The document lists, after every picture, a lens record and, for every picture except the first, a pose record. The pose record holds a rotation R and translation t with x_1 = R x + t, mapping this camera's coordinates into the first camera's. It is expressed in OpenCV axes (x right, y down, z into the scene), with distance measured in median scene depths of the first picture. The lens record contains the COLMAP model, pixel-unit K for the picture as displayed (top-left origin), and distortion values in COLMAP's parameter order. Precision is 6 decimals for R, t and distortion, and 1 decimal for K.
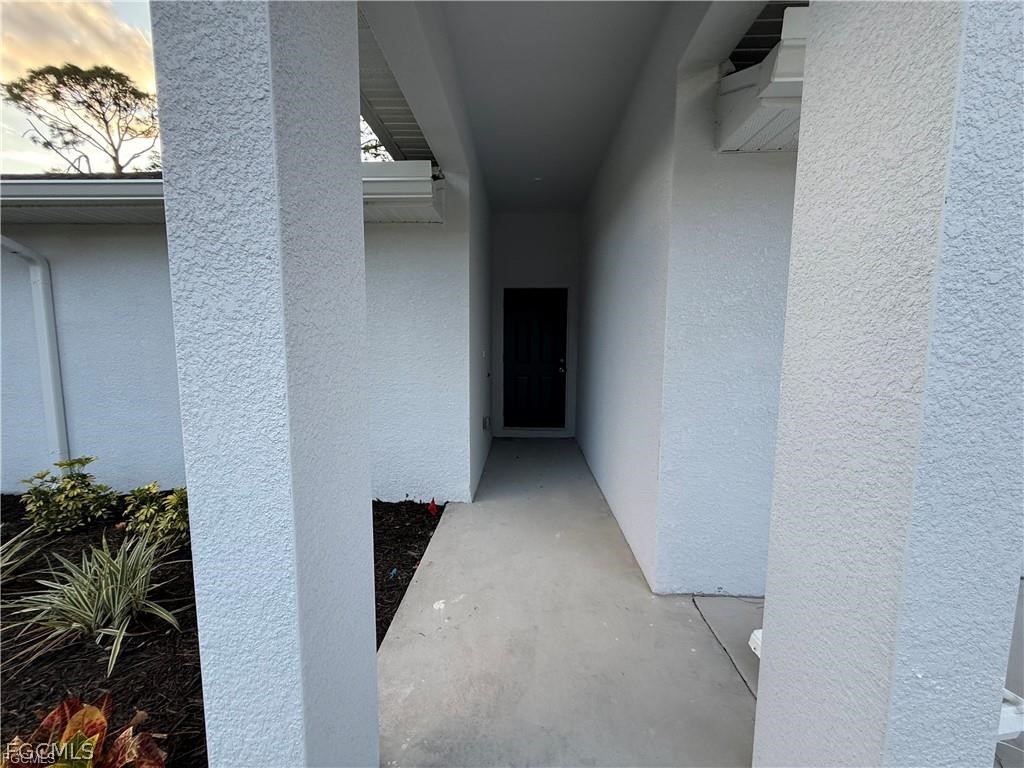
lens RADIAL K [[408.2, 0, 510.7], [0, 408.2, 383.4], [0, 0, 1]] dist [0.000403, 0.000419]
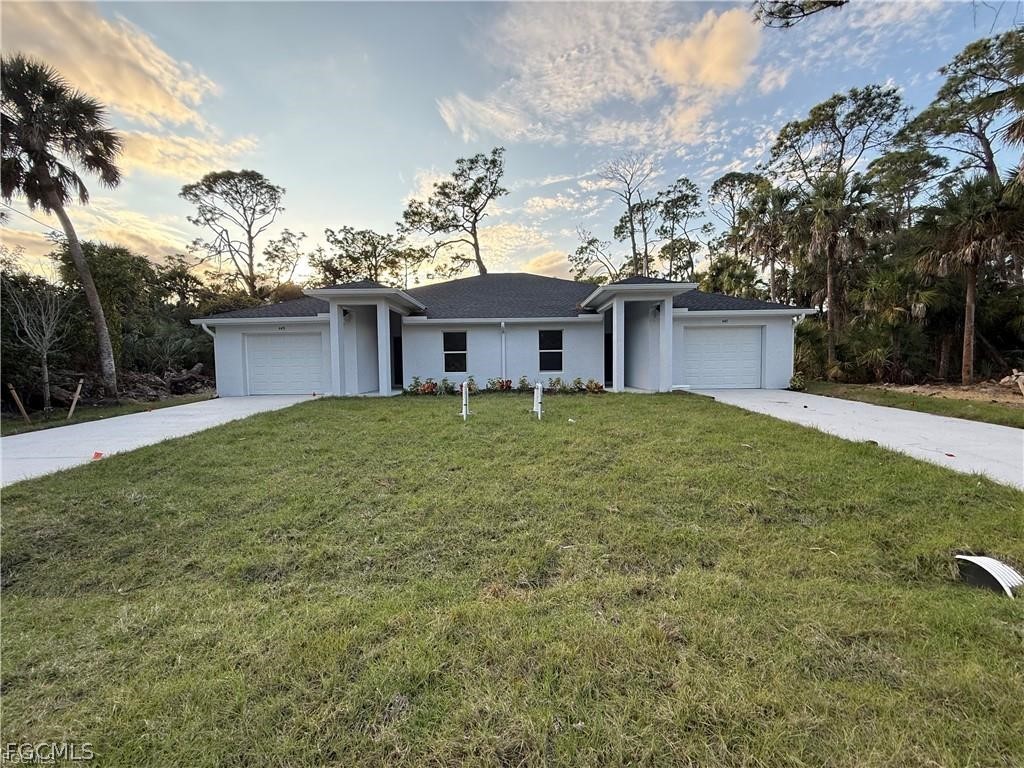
lens RADIAL K [[408.2, 0, 511.3], [0, 408.2, 381.8], [0, 0, 1]] dist [0.000403, 0.000419]
pose [[0.999168, -0.020003, 0.035555, -0.138435], [0.022093, 0.997990, -0.059401, 0.057869], [-0.034295, 0.060137, 0.997601, -0.379266]]
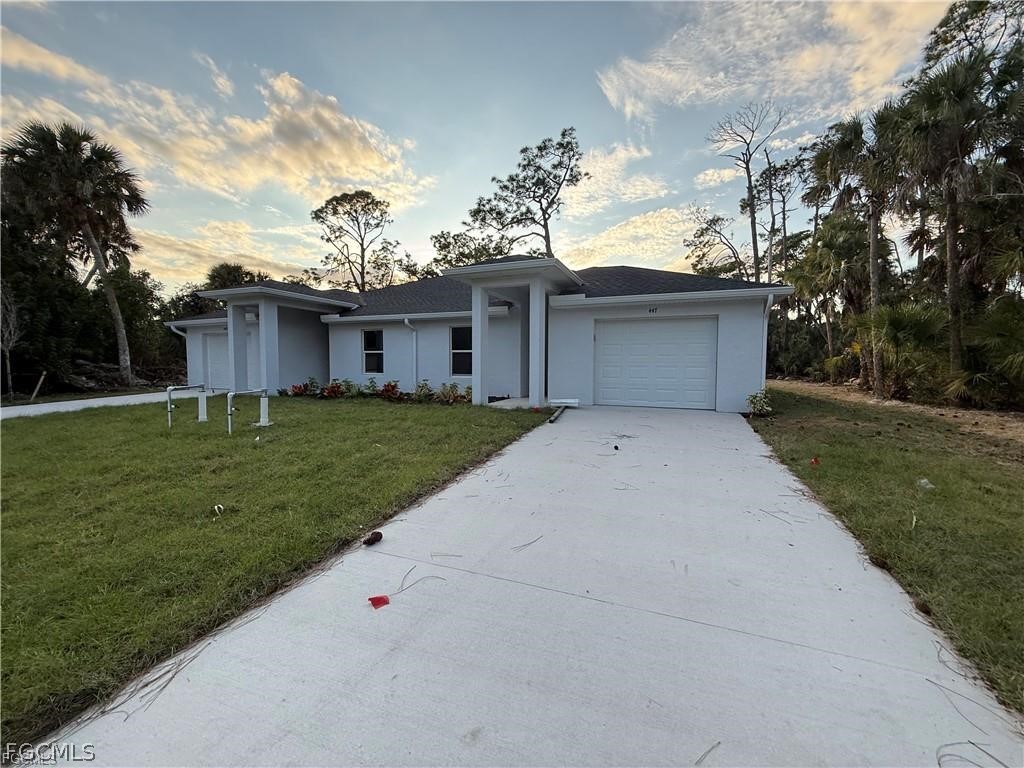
lens RADIAL K [[408.2, 0, 516.4], [0, 408.2, 384.8], [0, 0, 1]] dist [0.000403, 0.000419]
pose [[0.943449, 0.017276, -0.331067, 0.132447], [-0.034258, 0.998376, -0.045527, 0.044177], [0.329743, 0.054294, 0.942508, -0.265506]]
